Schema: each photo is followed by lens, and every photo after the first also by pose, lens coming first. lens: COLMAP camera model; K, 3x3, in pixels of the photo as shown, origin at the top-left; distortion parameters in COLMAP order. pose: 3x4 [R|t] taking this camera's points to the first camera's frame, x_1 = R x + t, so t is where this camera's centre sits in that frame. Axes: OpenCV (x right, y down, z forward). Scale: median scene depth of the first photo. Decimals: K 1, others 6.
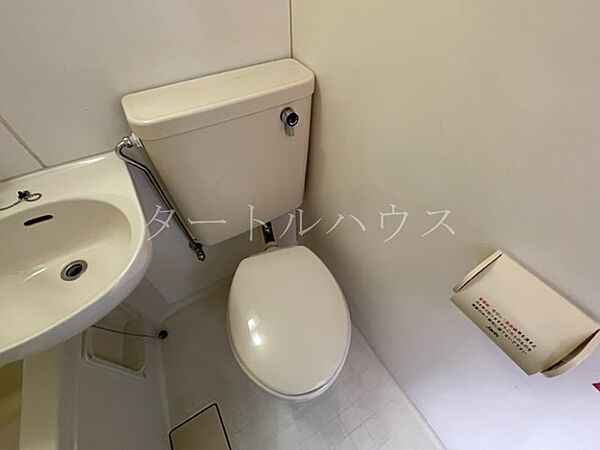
lens RADIAL K [[259.4, 0, 300.0], [0, 259.4, 225.0], [0, 0, 1]] dist [0.000760, 0.000103]
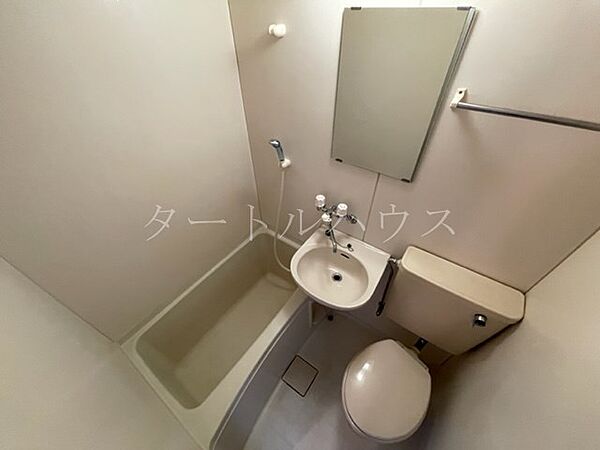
lens RADIAL K [[239.2, 0, 300.0], [0, 239.2, 225.0], [0, 0, 1]] dist [0.001111, 0.000035]
pose [[0.408161, 0.625247, -0.665185, 0.104983], [-0.686627, 0.690442, 0.227669, -0.373806], [0.601621, 0.363808, 0.711123, -0.804955]]
